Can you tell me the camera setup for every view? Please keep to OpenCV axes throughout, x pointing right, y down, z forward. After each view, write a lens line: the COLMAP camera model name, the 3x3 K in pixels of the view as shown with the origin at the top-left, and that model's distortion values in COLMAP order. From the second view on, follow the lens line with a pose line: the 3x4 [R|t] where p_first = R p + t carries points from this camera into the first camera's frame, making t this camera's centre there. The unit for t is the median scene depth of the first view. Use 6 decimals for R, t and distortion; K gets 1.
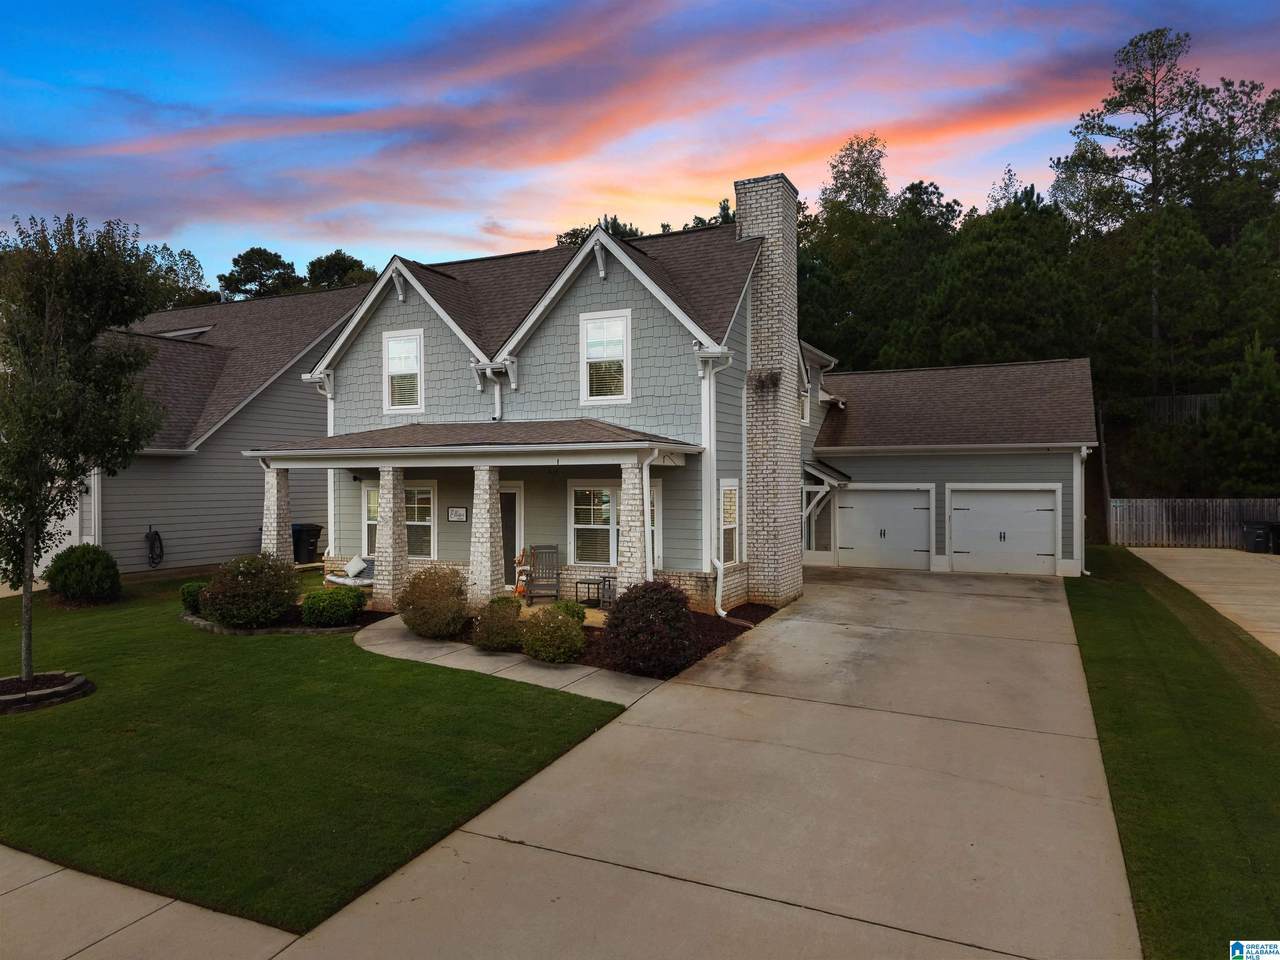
lens RADIAL K [[893.4, 0, 627.8], [0, 893.4, 476.6], [0, 0, 1]] dist [0.031138, -0.007328]
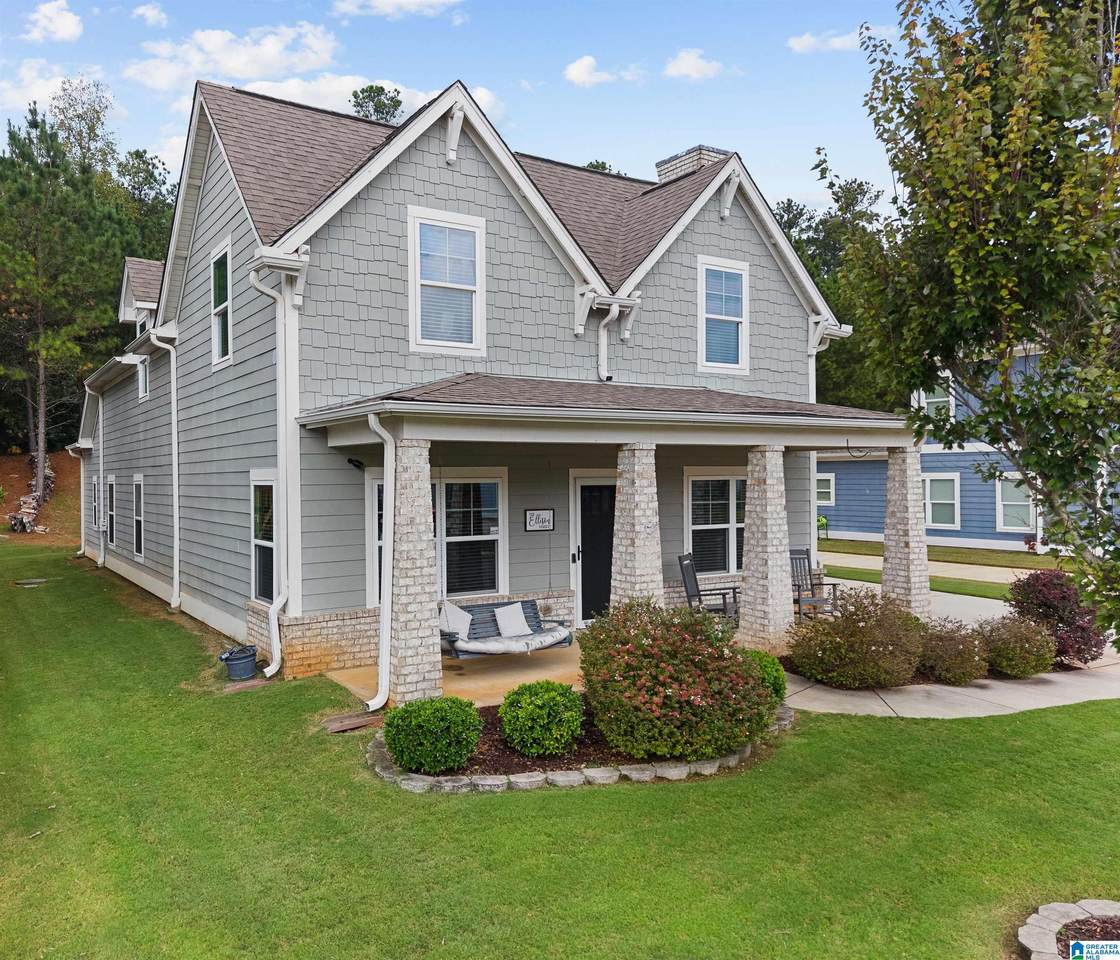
lens RADIAL K [[910.0, 0, 559.1], [0, 910.0, 477.8], [0, 0, 1]] dist [-0.000541, 0.005485]
pose [[0.542939, -0.001660, 0.839770, -0.762258], [0.003339, 0.999994, -0.000182, 0.012168], [-0.839765, 0.002903, 0.542942, 0.653228]]
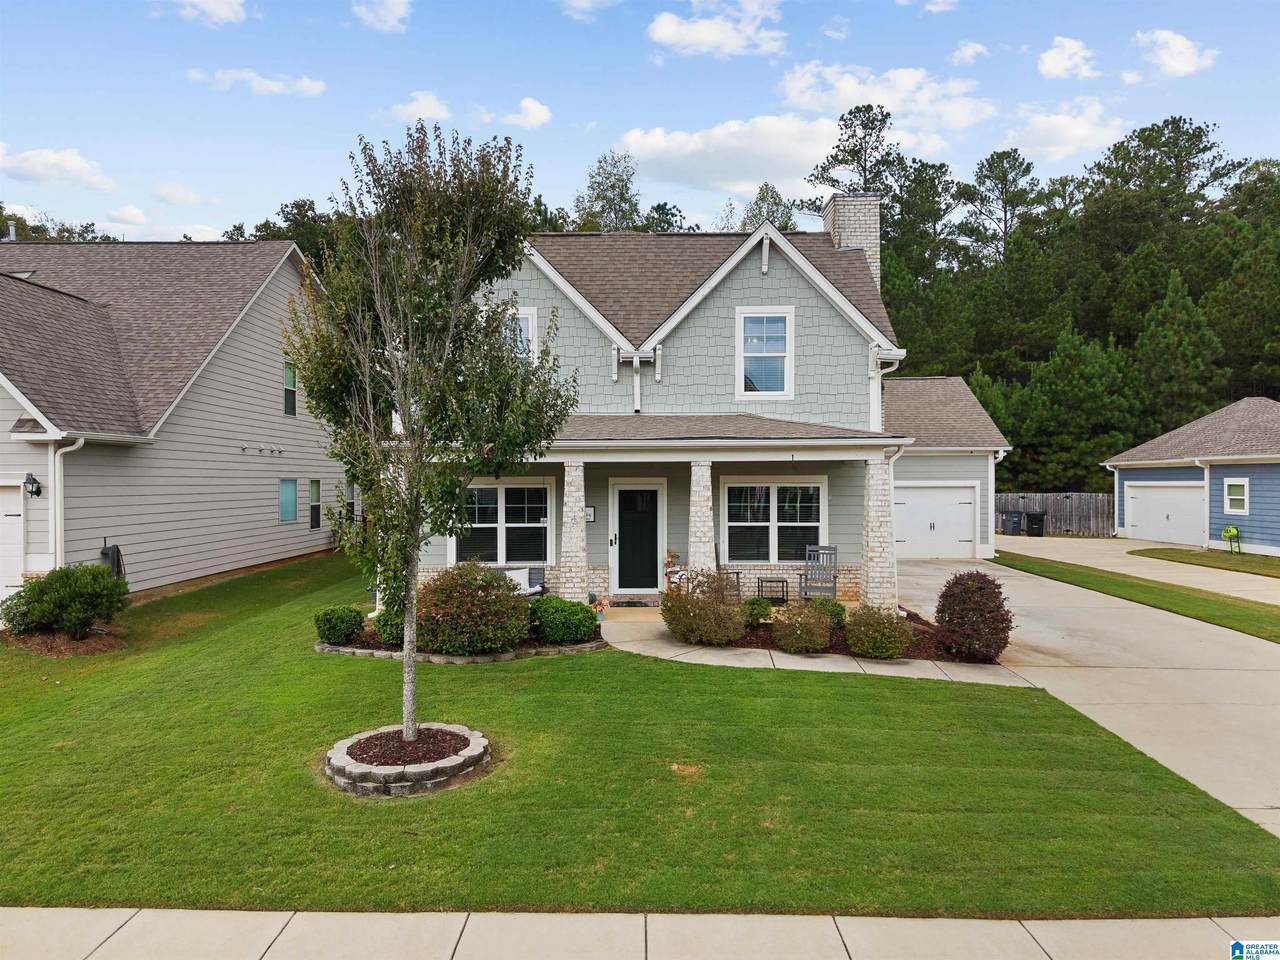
lens RADIAL K [[893.4, 0, 633.8], [0, 893.4, 478.2], [0, 0, 1]] dist [0.031138, -0.007328]
pose [[0.900541, 0.000879, 0.434771, -0.561008], [-0.000897, 1.000000, -0.000165, 0.005627], [-0.434771, -0.000242, 0.900541, 0.163894]]
